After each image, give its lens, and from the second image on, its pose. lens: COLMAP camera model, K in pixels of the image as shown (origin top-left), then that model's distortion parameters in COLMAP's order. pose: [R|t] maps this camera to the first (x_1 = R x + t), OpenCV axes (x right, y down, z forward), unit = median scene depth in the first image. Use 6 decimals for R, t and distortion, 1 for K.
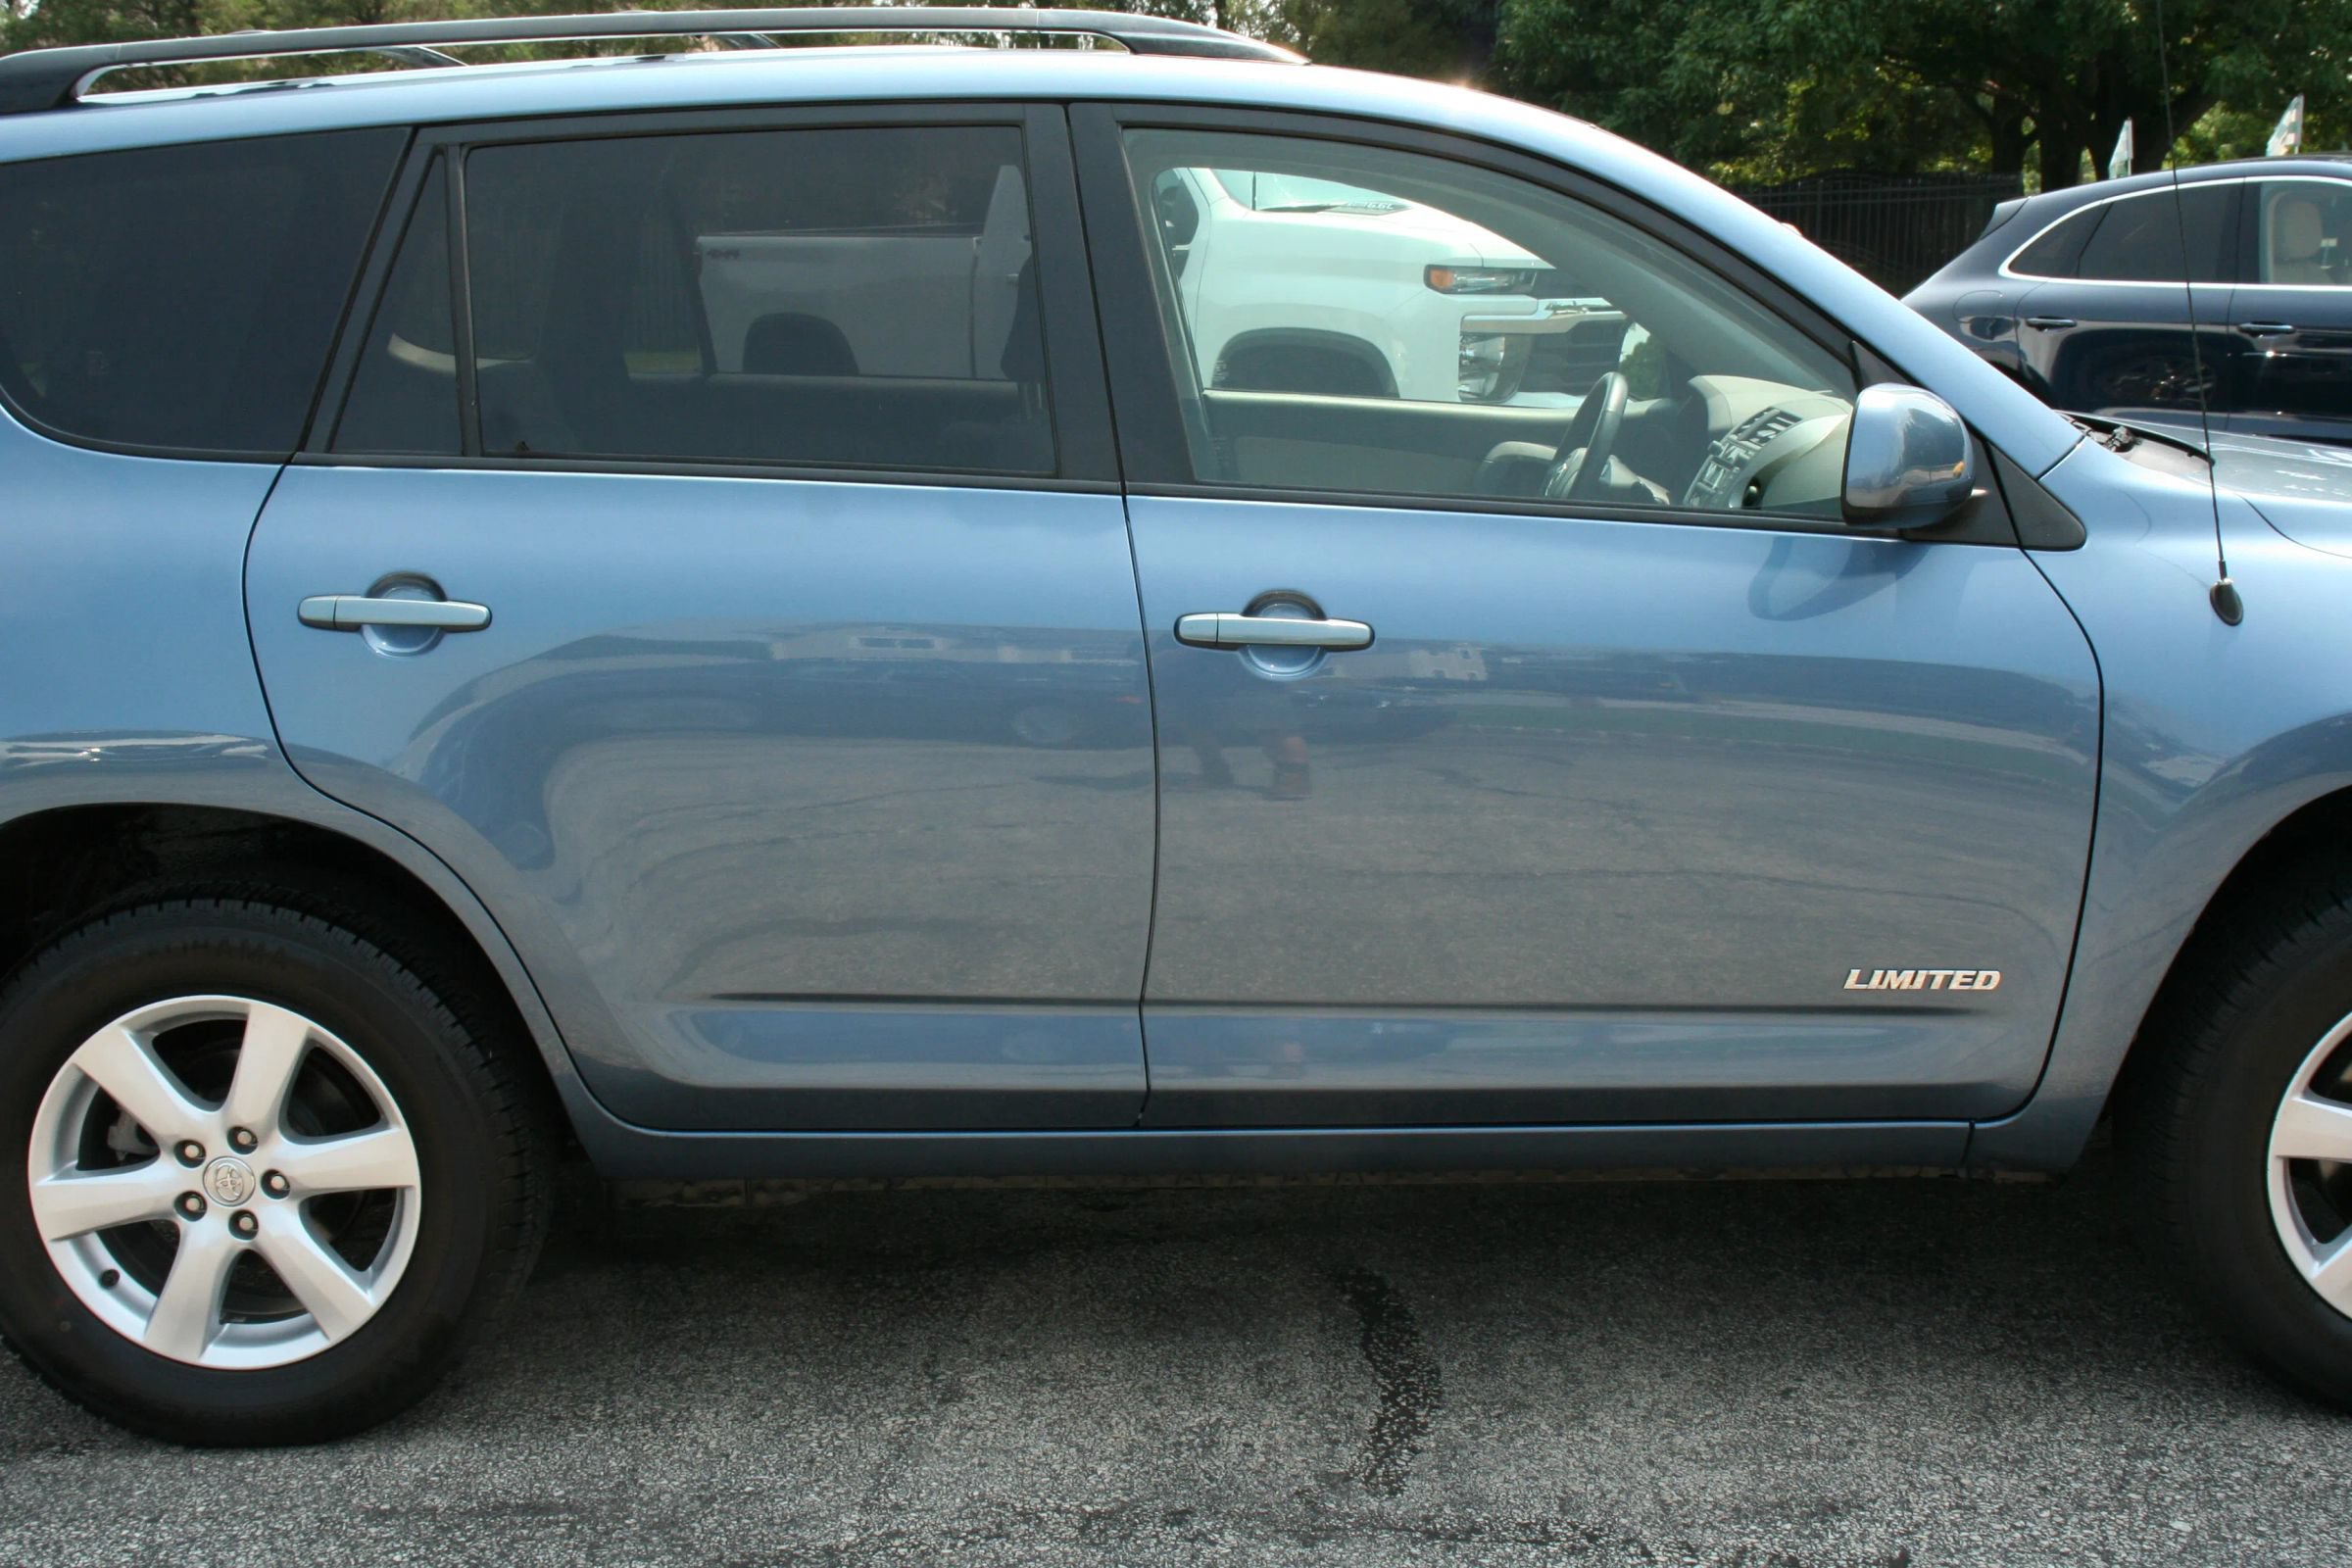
lens RADIAL K [[2671.8, 0, 1192.7], [0, 2671.8, 787.1], [0, 0, 1]] dist [-0.004248, 0.000000]
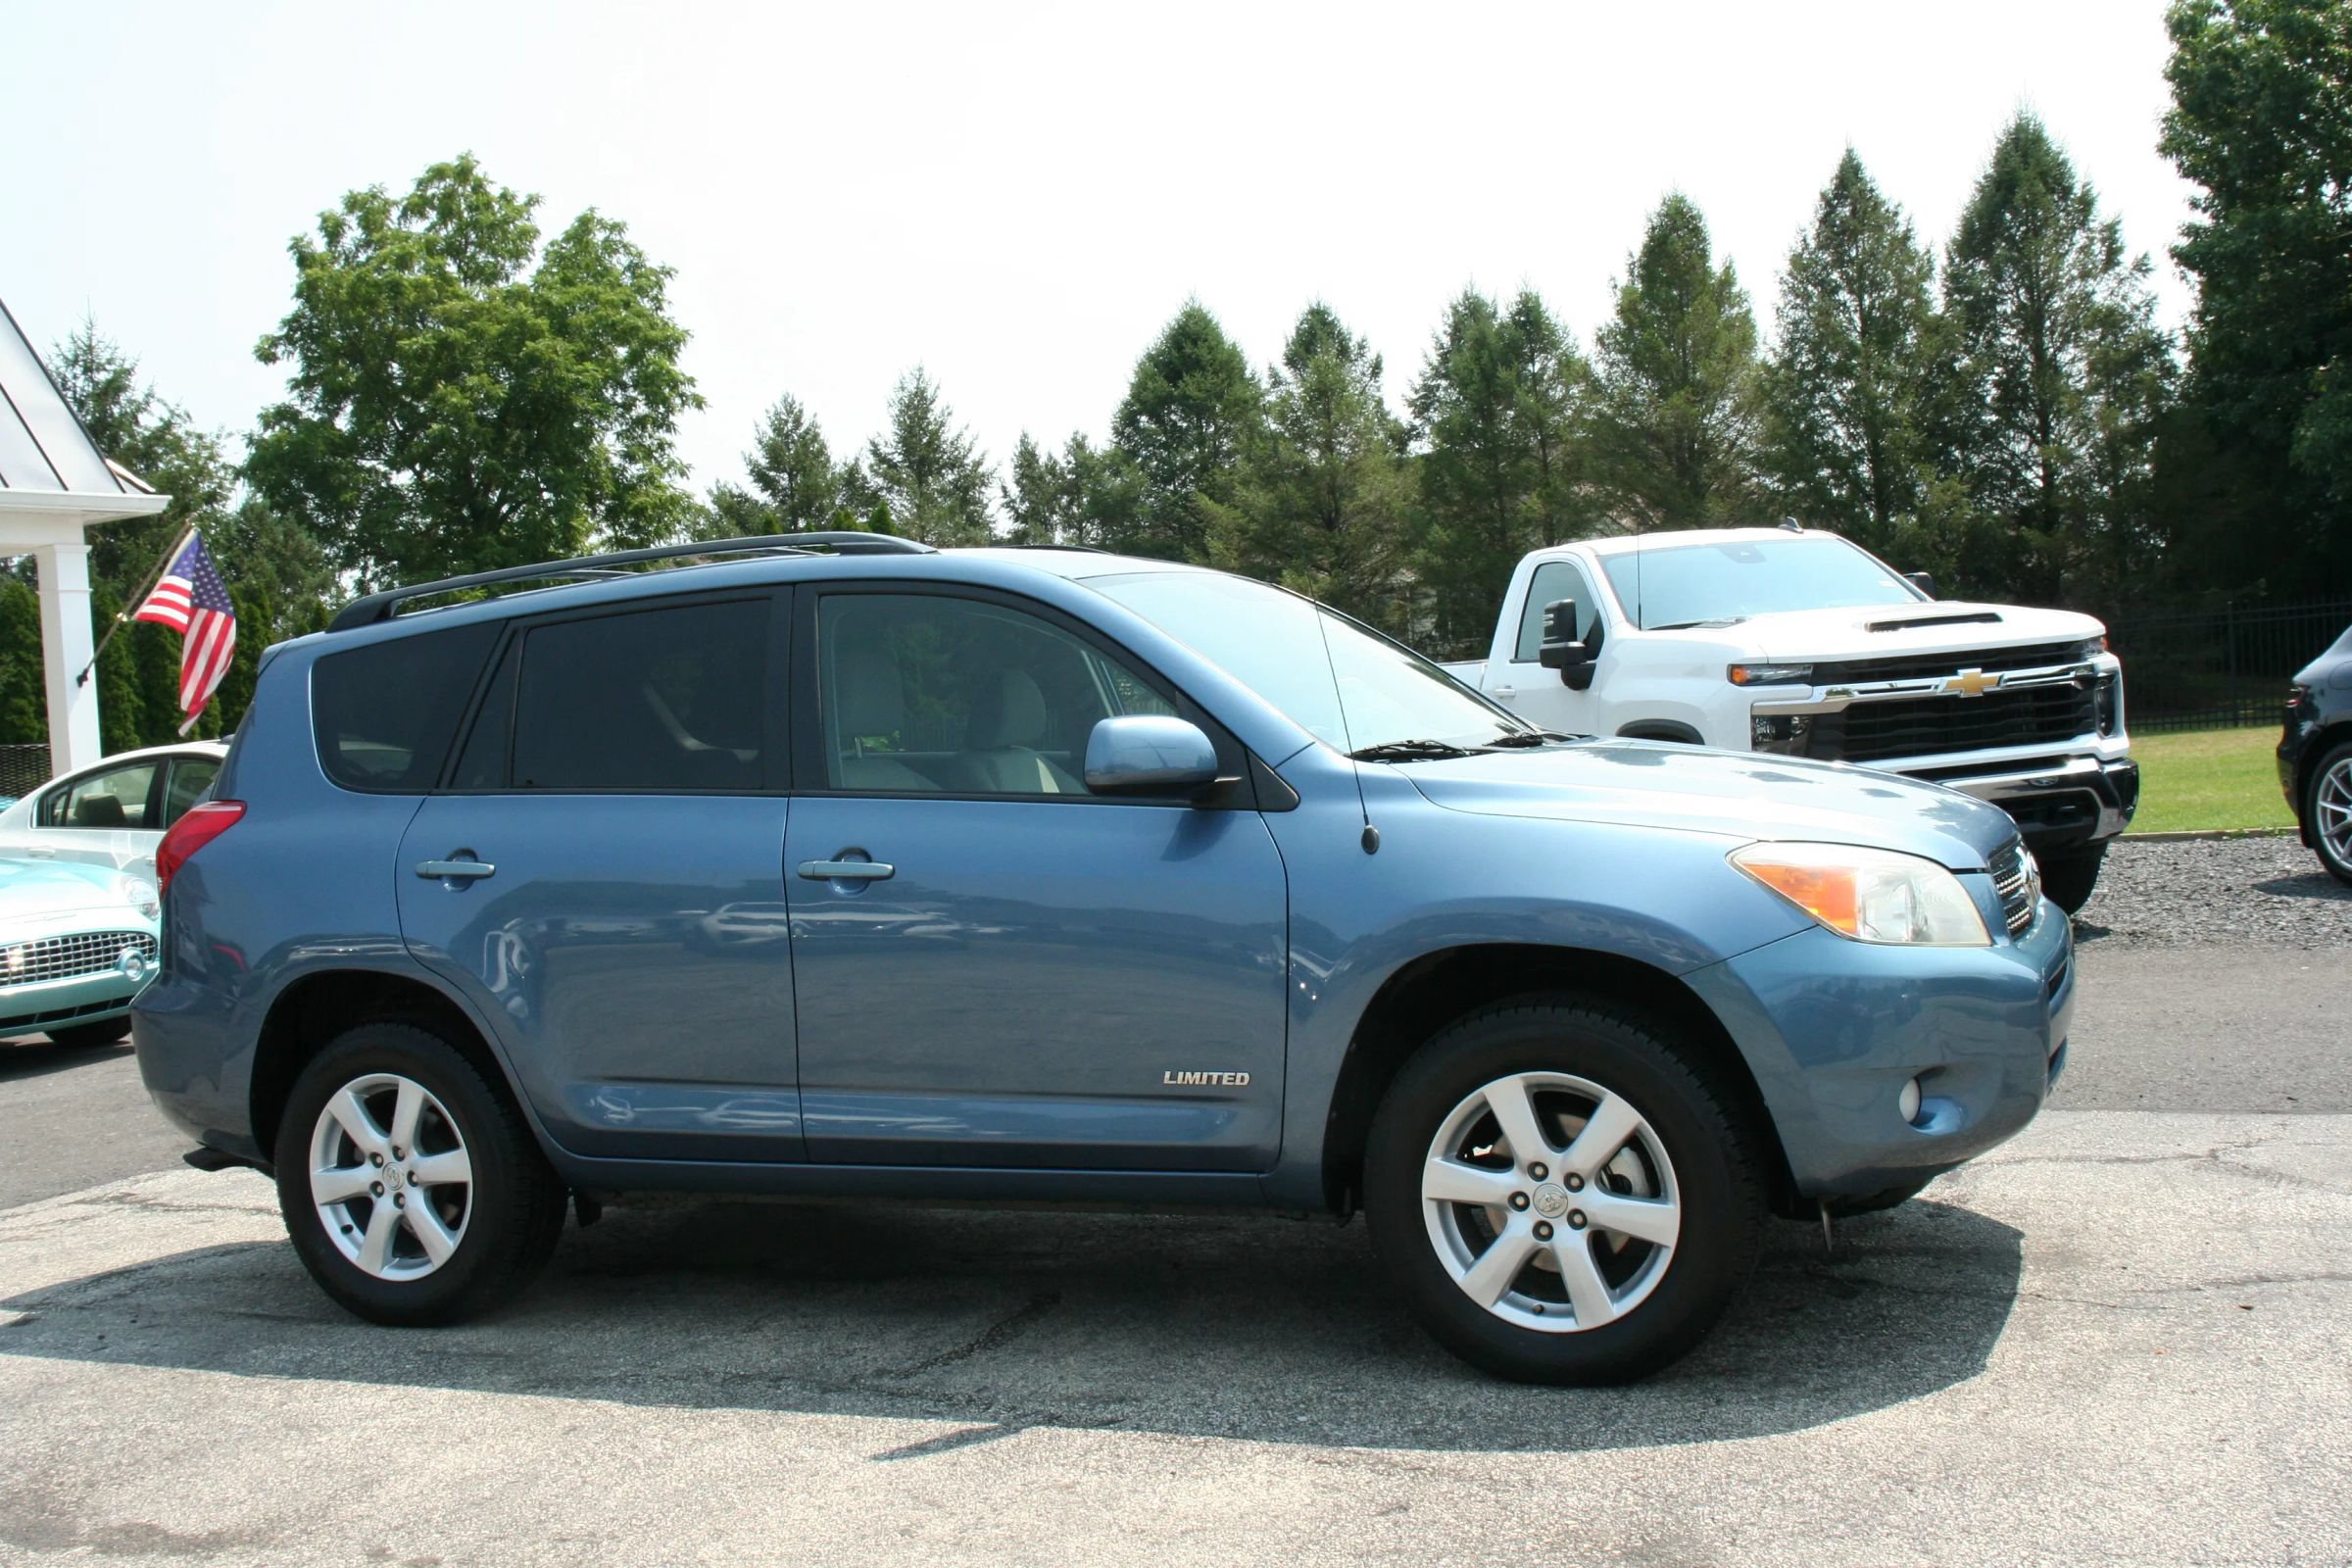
lens RADIAL K [[2419.6, 0, 1183.3], [0, 2419.6, 790.5], [0, 0, 1]] dist [-0.043772, 0.000000]
pose [[0.918679, -0.033037, -0.393620, 0.821101], [-0.029477, 0.987984, -0.151721, 0.119730], [0.393903, 0.150985, 0.906666, -0.351660]]
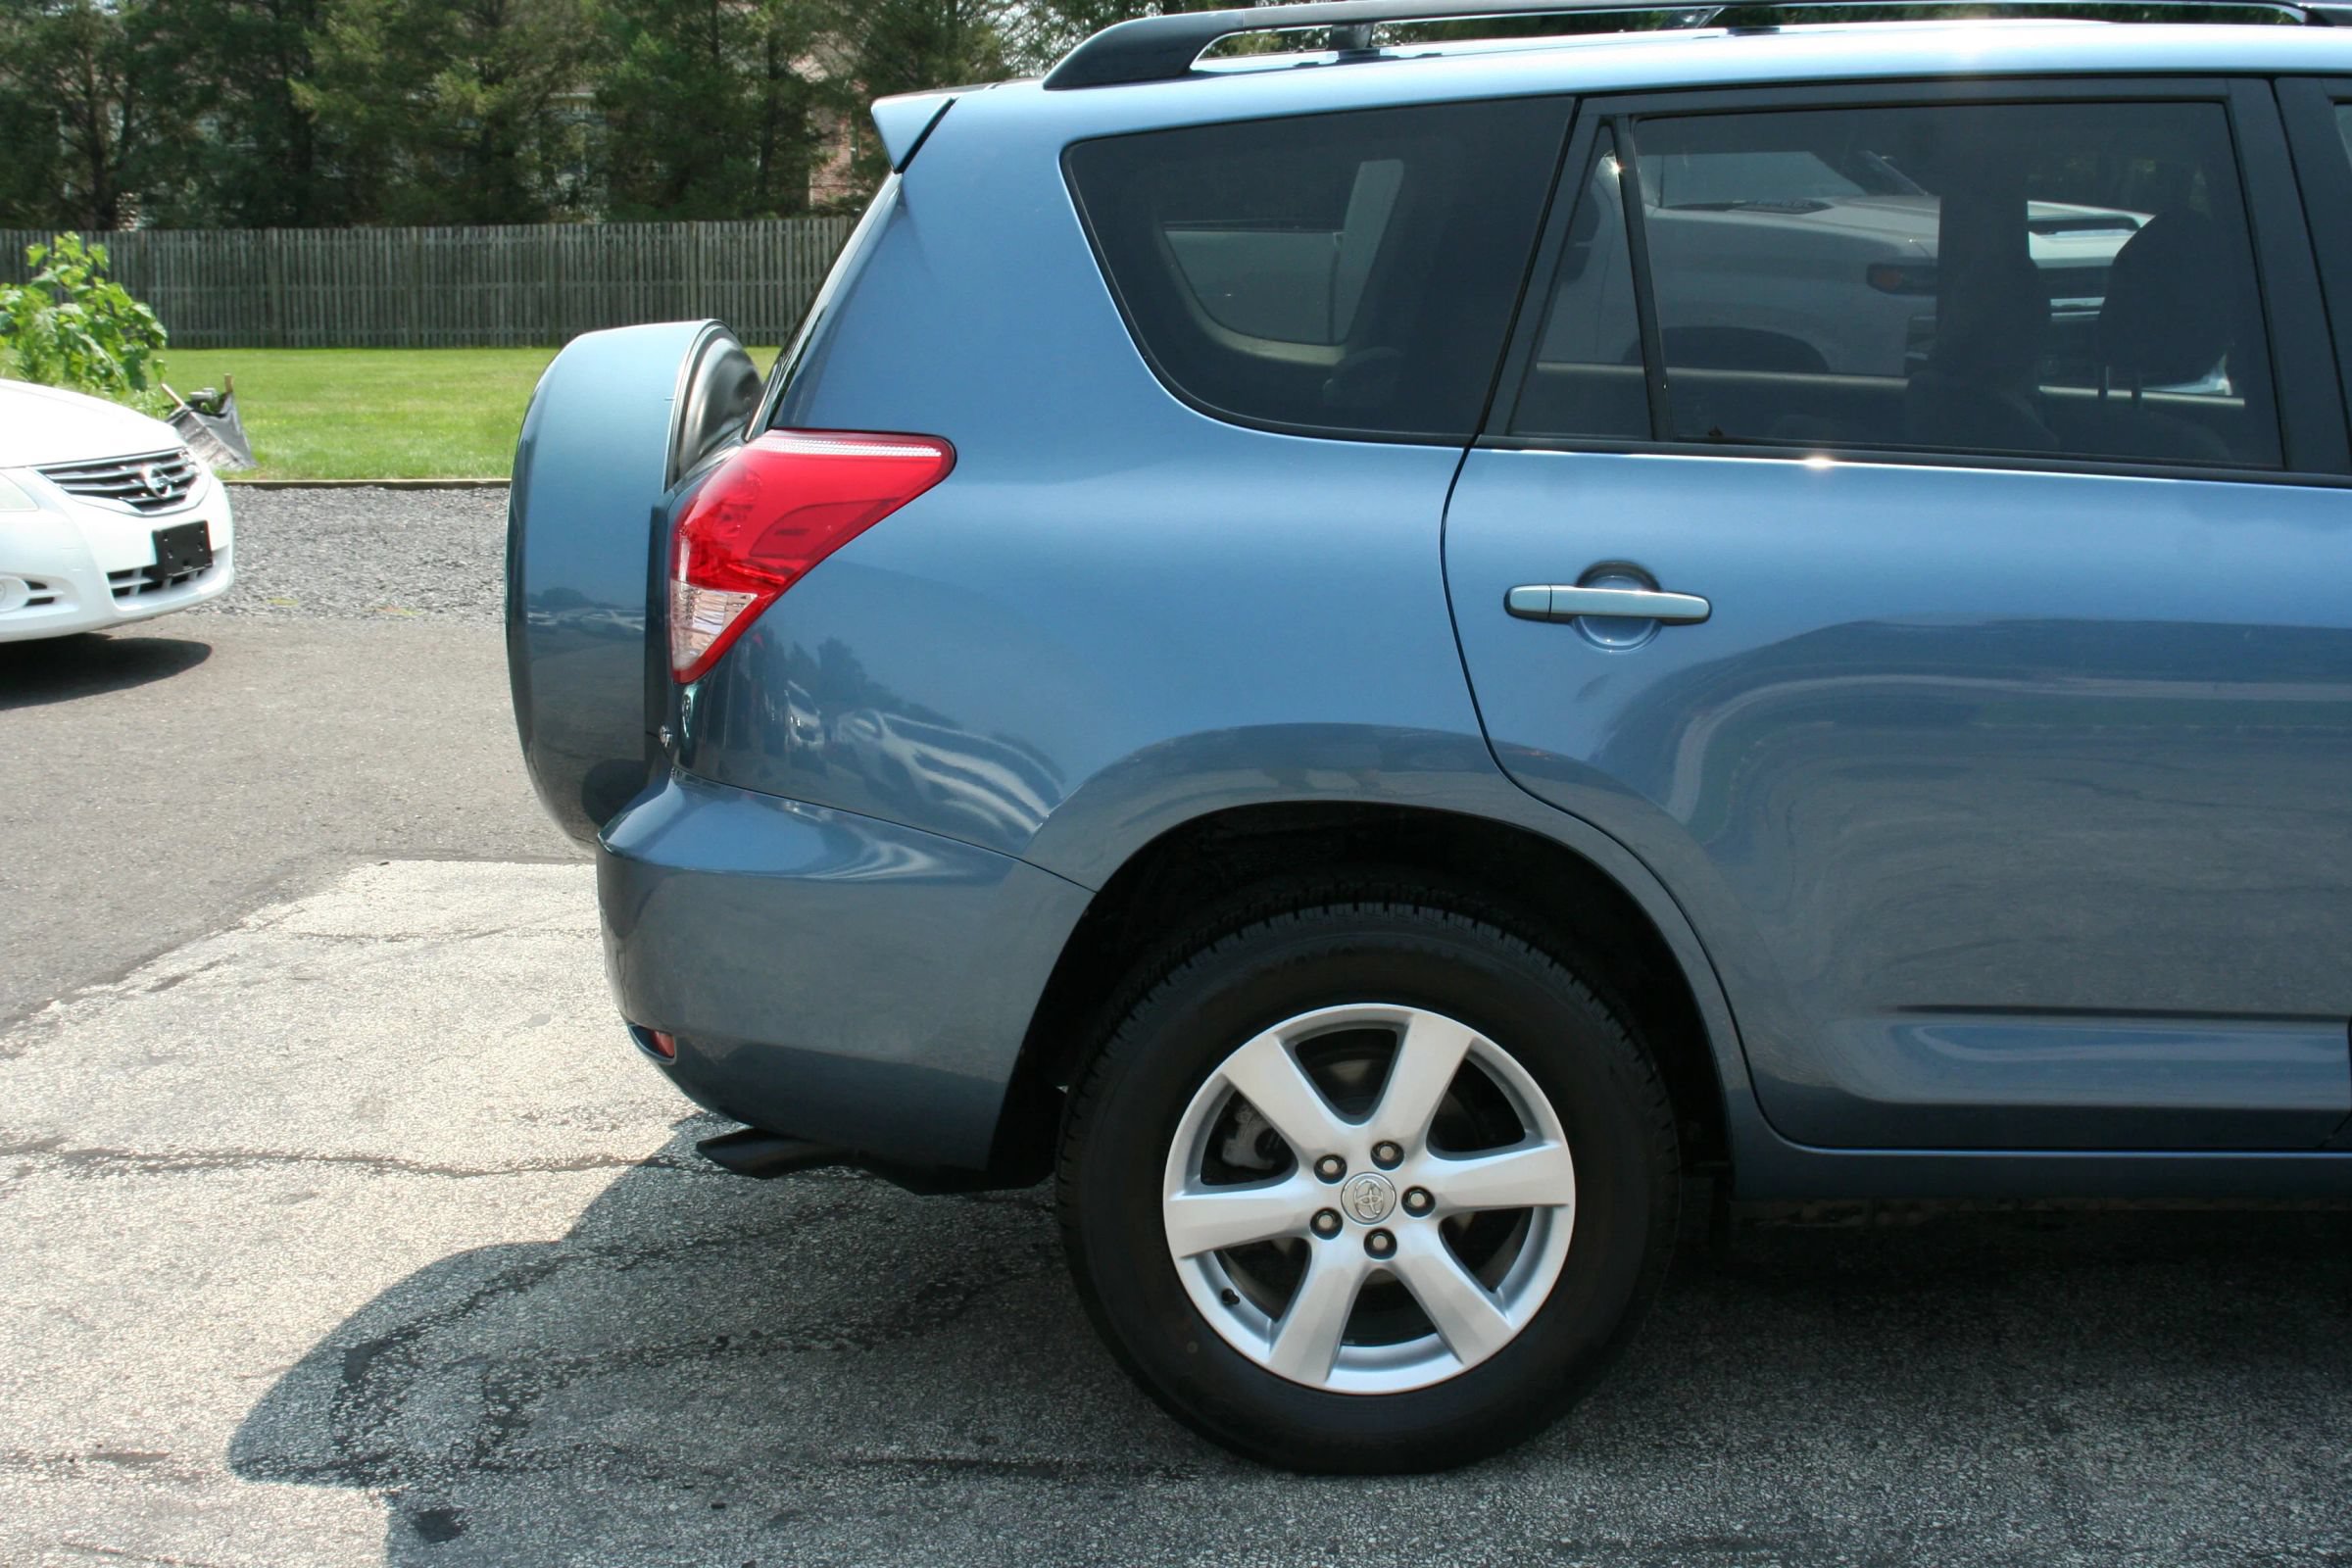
lens RADIAL K [[2671.8, 0, 1214.7], [0, 2671.8, 795.3], [0, 0, 1]] dist [-0.004248, 0.000000]
pose [[0.999960, 0.008865, 0.001401, -0.419107], [-0.008867, 0.999959, 0.001714, 0.002435], [-0.001386, -0.001726, 0.999998, 0.043683]]
